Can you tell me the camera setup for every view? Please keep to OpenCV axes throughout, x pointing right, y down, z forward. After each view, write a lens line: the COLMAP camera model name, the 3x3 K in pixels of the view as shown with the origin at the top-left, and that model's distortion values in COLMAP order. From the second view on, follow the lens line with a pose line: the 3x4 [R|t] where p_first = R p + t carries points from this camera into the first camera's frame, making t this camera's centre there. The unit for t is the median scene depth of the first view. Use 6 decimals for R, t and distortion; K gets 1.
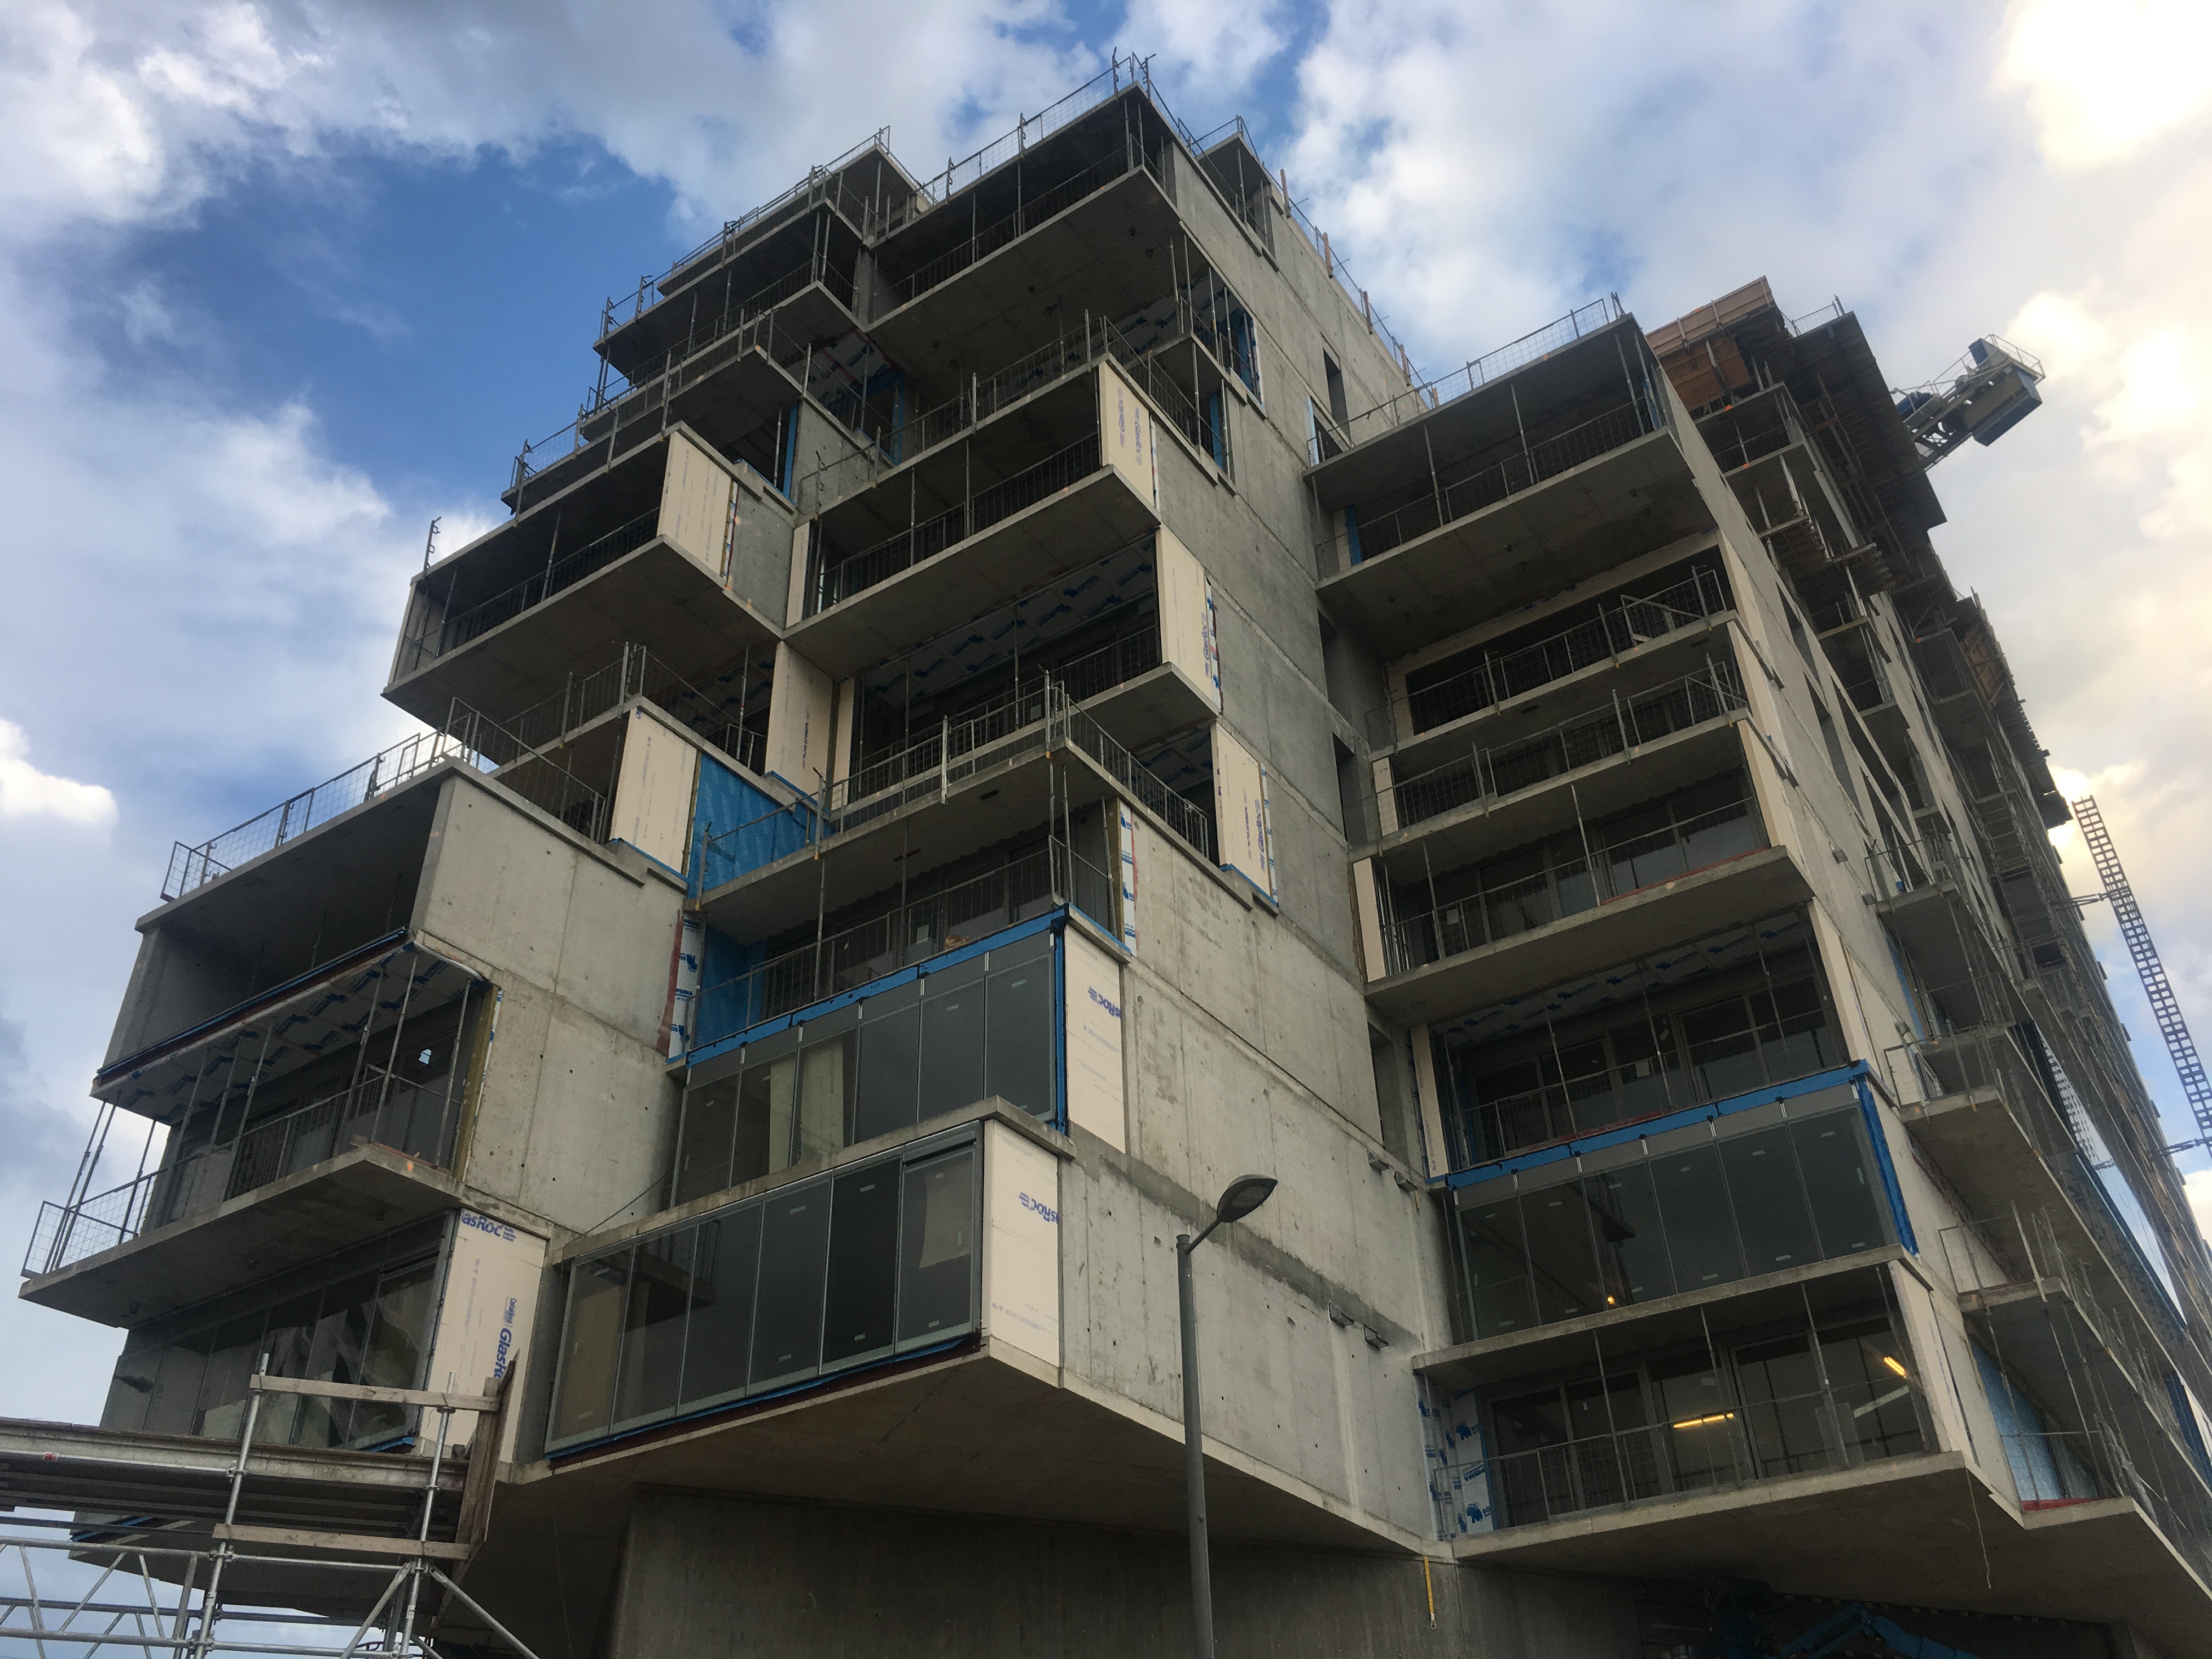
lens RADIAL K [[1888.3, 0, 1106.0], [0, 1888.3, 829.5], [0, 0, 1]] dist [0.100772, -0.143419]
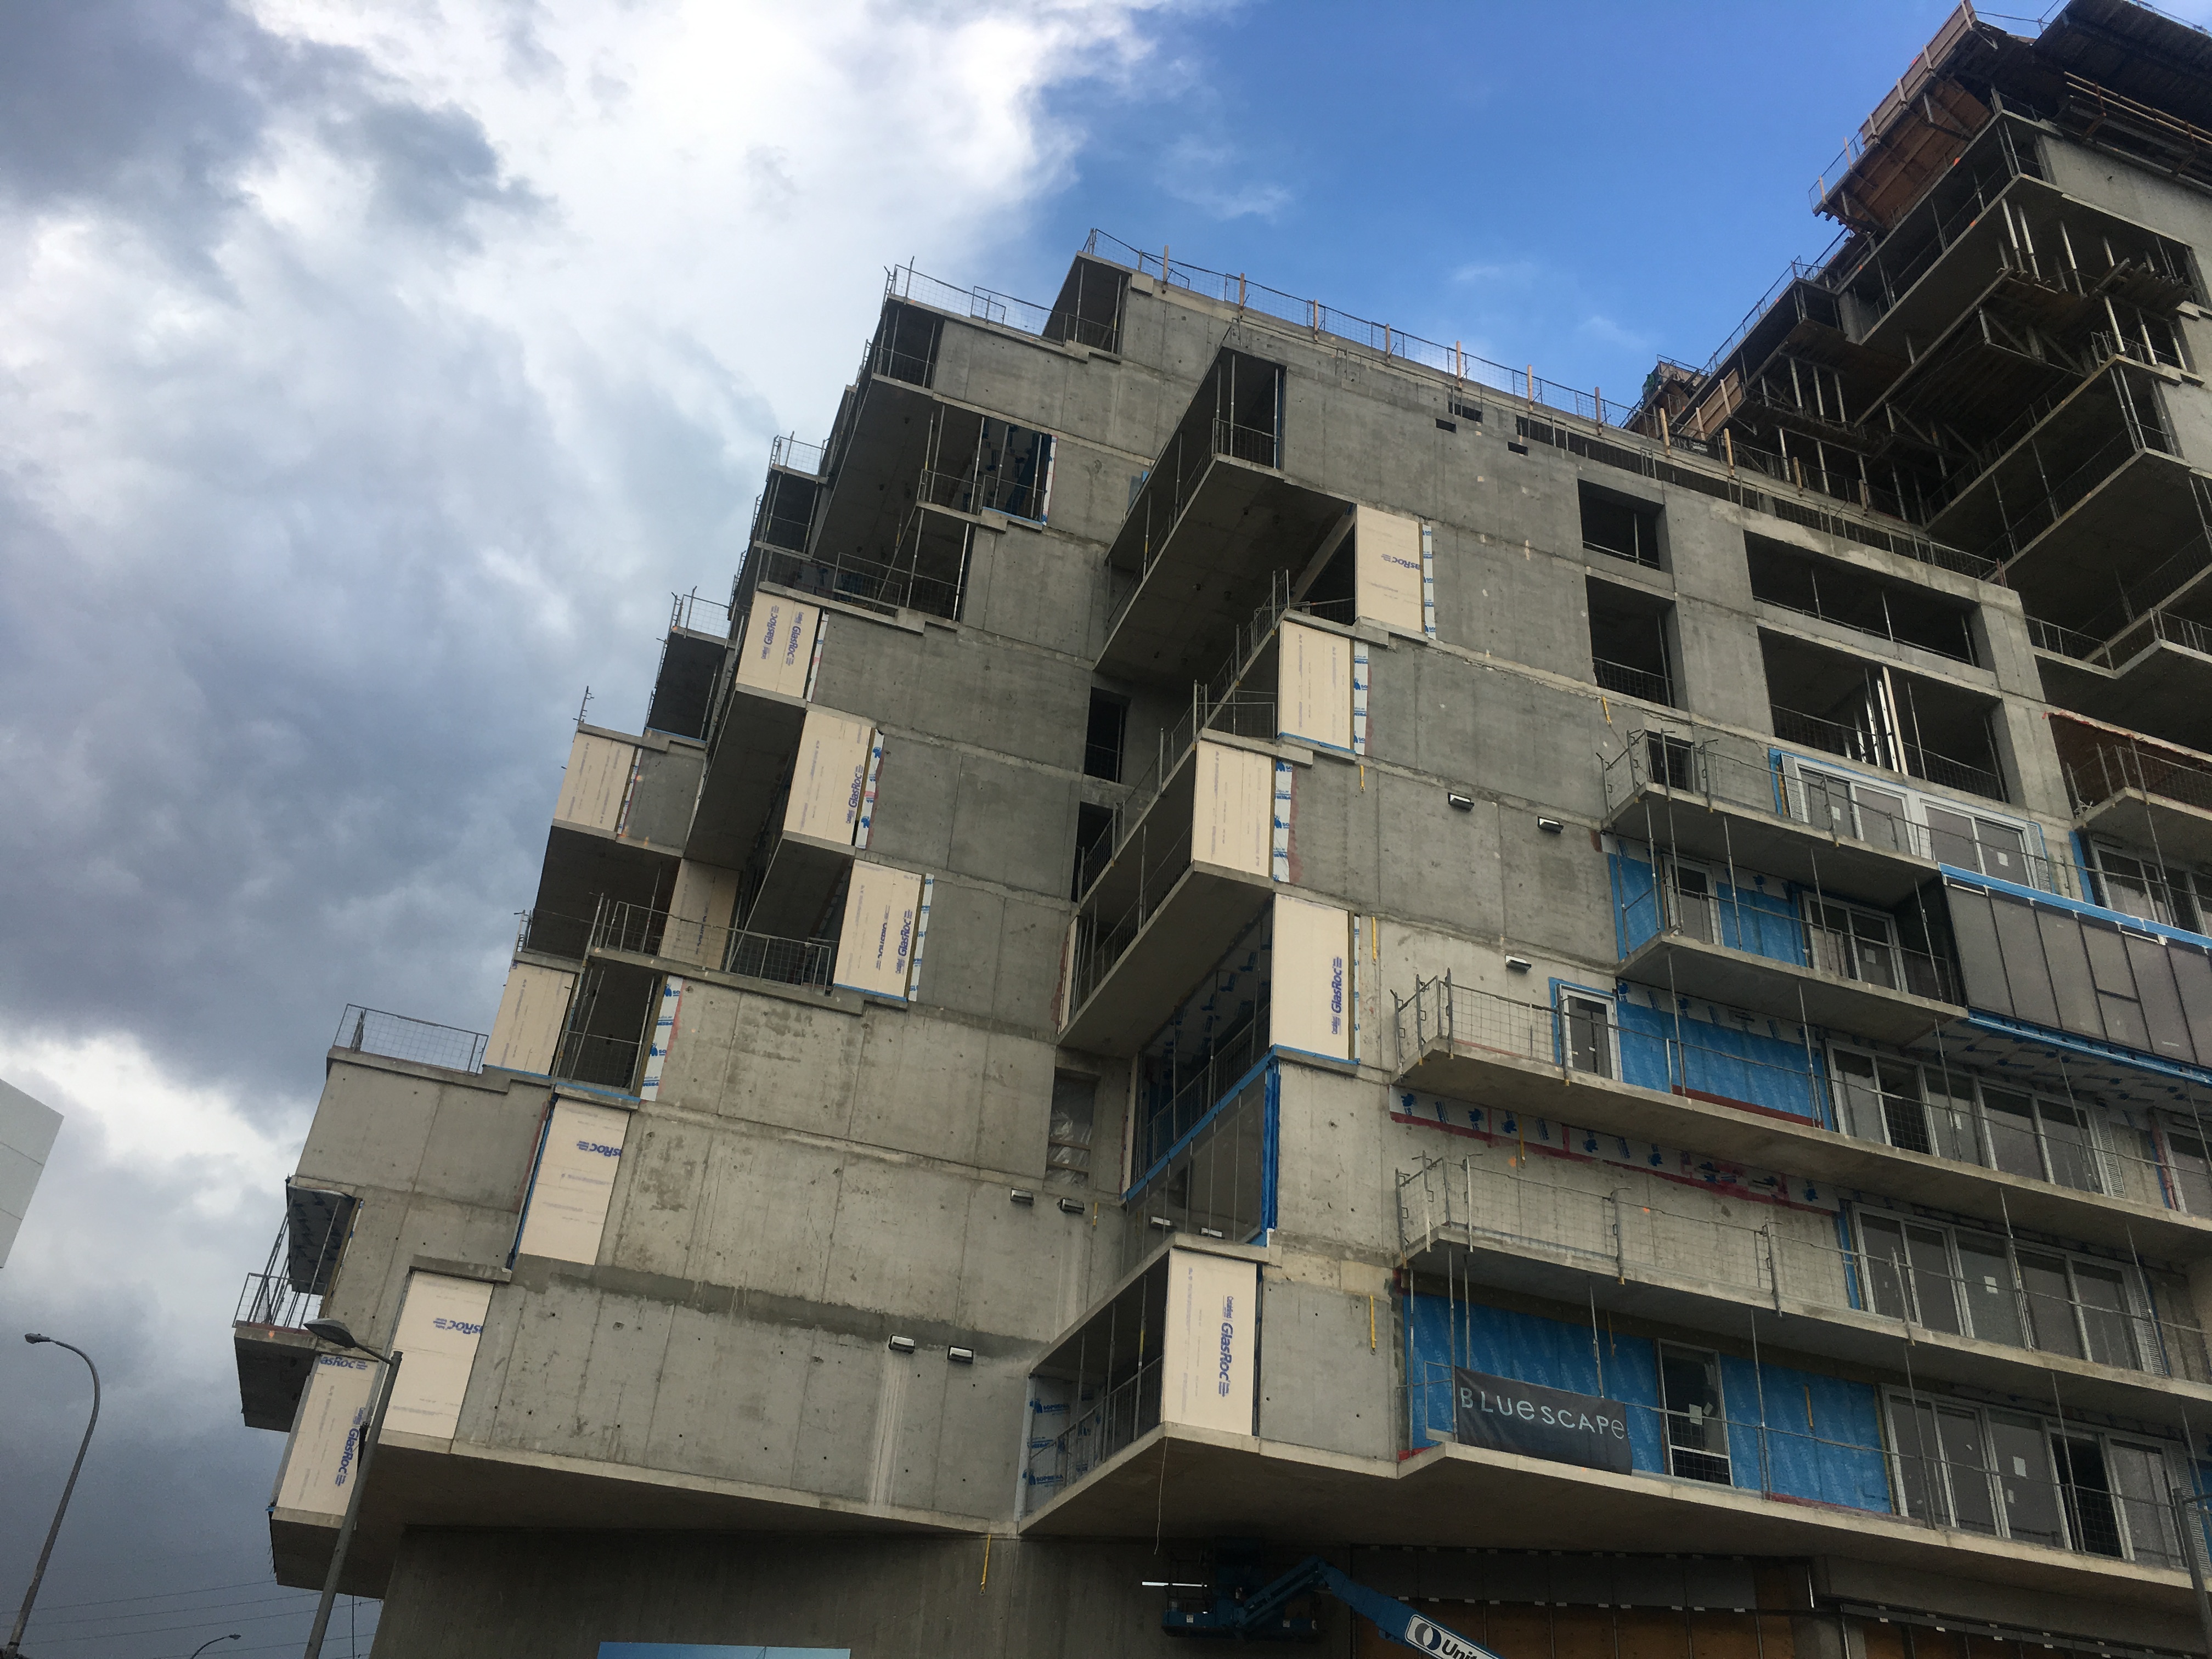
lens RADIAL K [[1888.3, 0, 1106.0], [0, 1888.3, 829.5], [0, 0, 1]] dist [0.100772, -0.143419]
pose [[0.799392, -0.252664, -0.545099, 1.015738], [0.264862, 0.962556, -0.057741, 0.044127], [0.539277, -0.098218, 0.836381, 0.083819]]
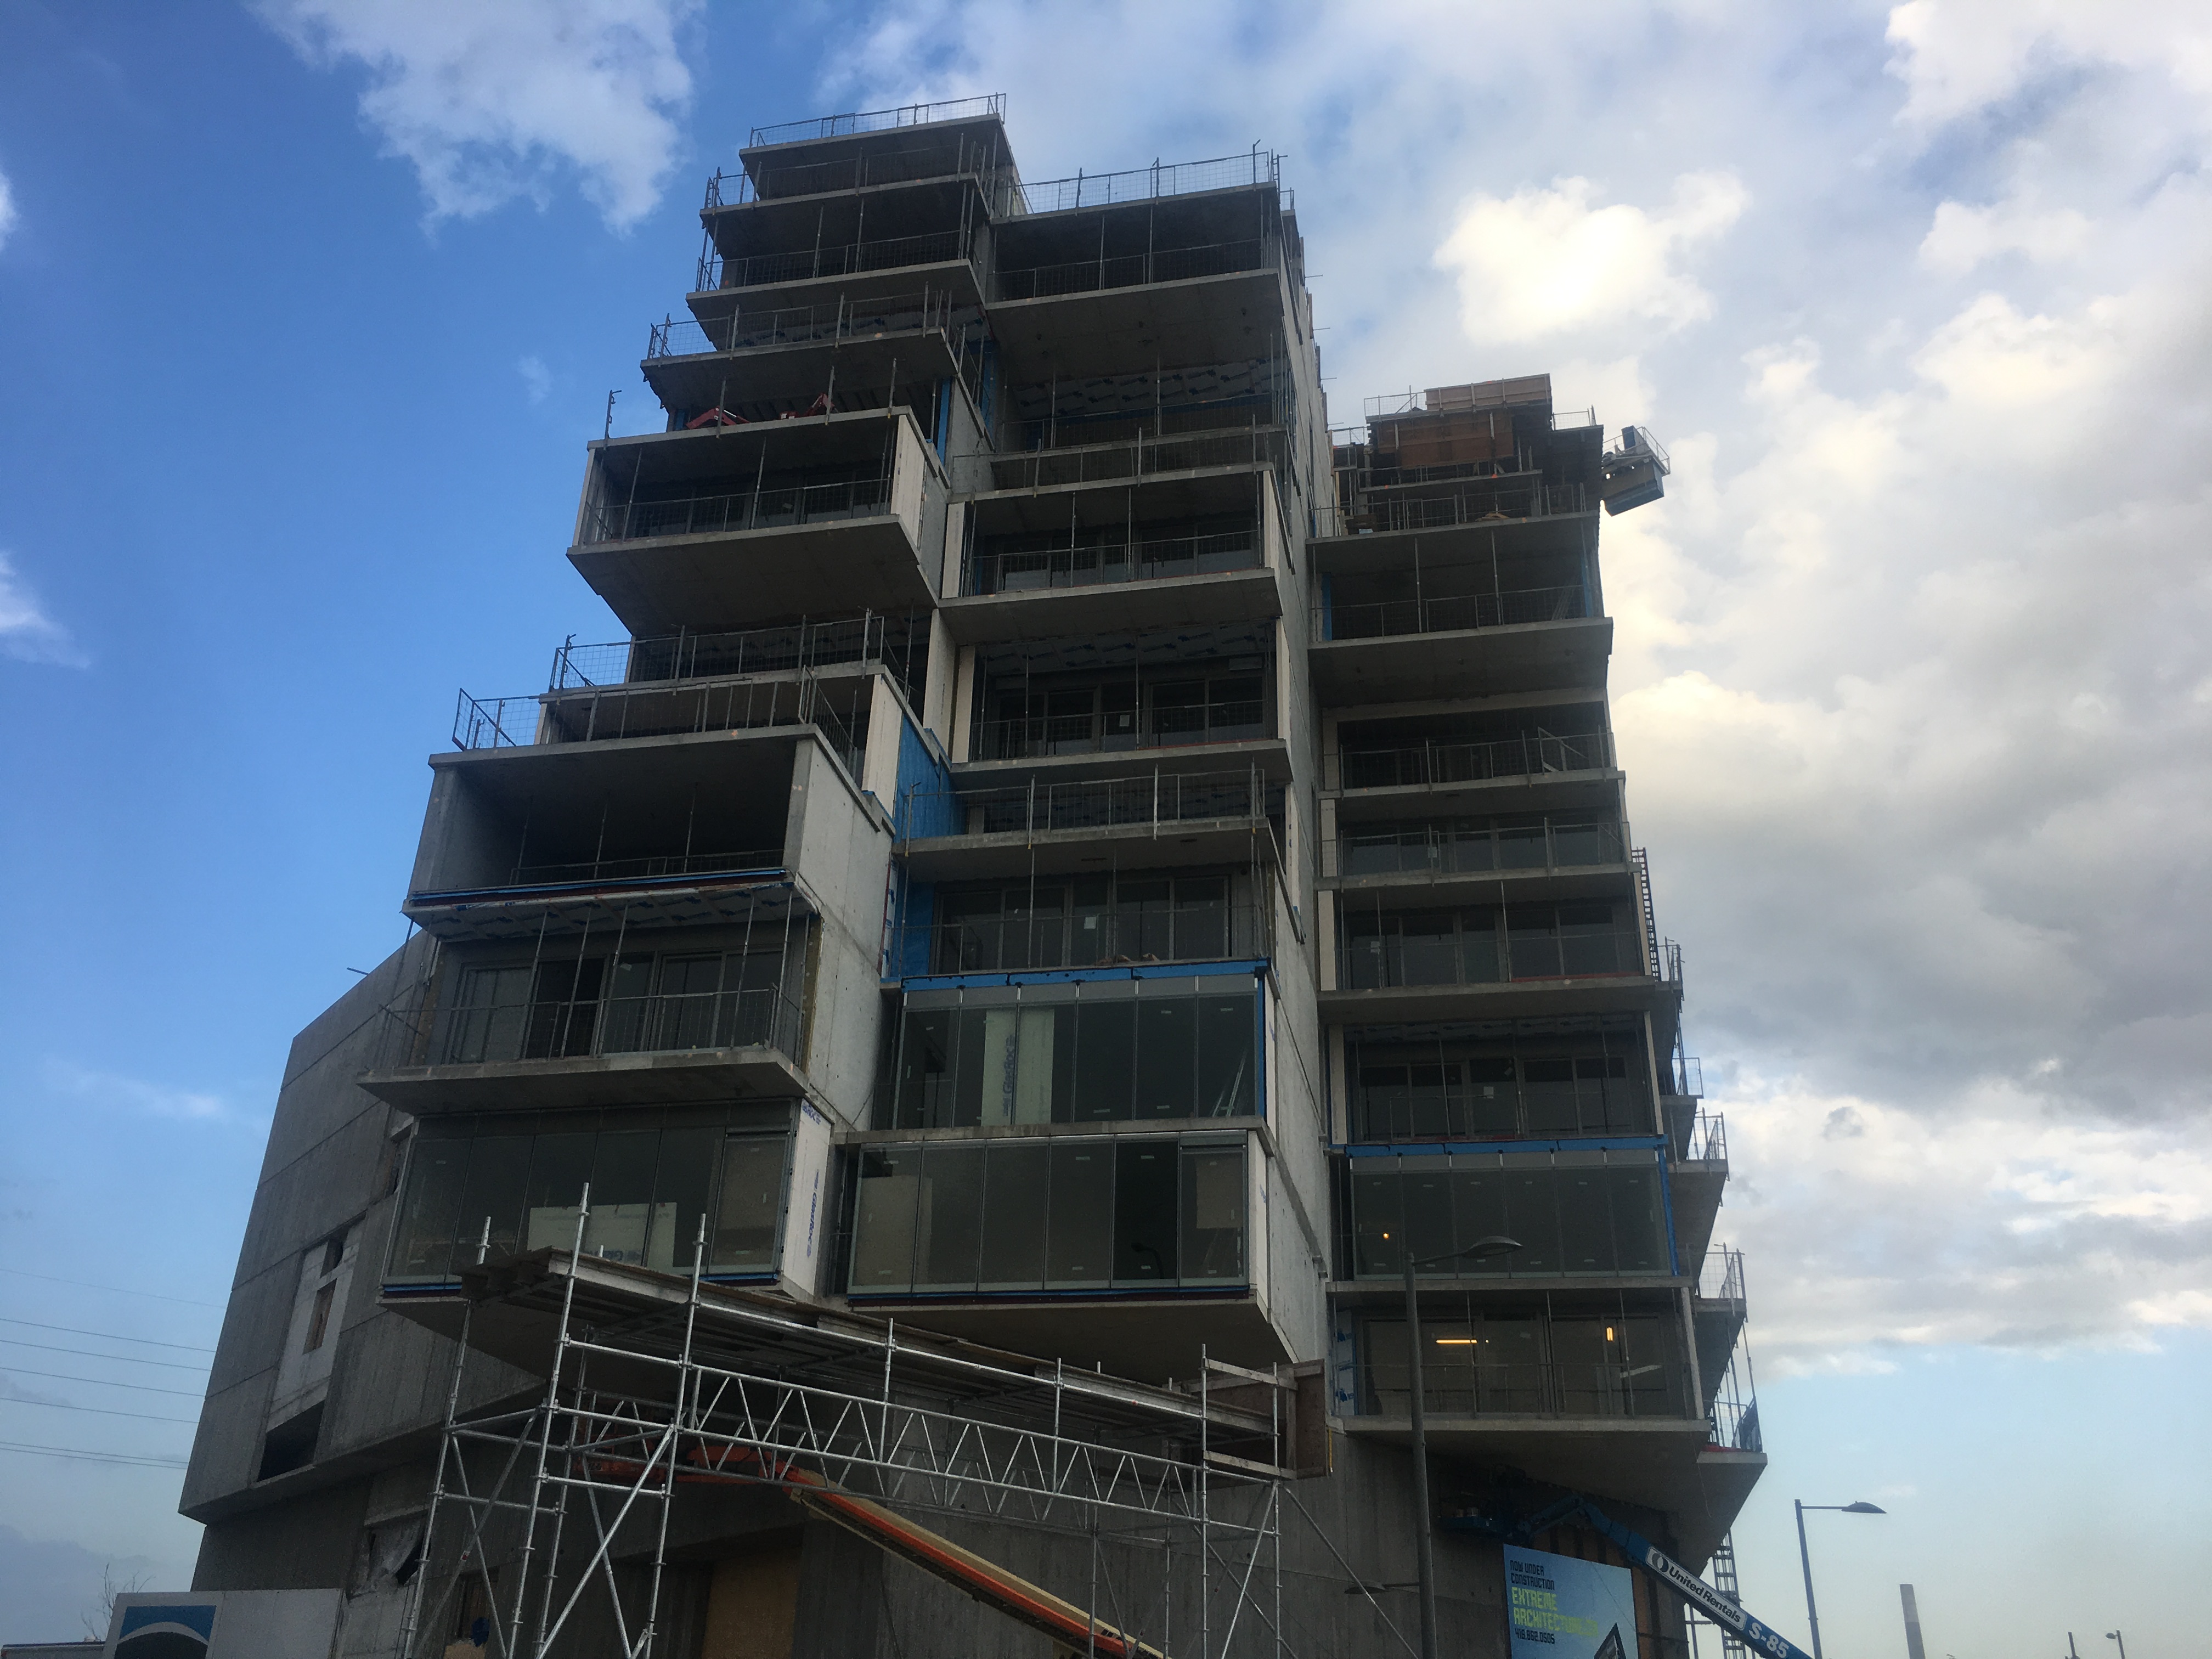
lens RADIAL K [[1888.3, 0, 1106.0], [0, 1888.3, 829.5], [0, 0, 1]] dist [0.100772, -0.143419]
pose [[0.924343, 0.218870, 0.312546, -0.535606], [-0.258770, 0.961553, 0.091946, -0.133942], [-0.280406, -0.165868, 0.945442, -0.214295]]
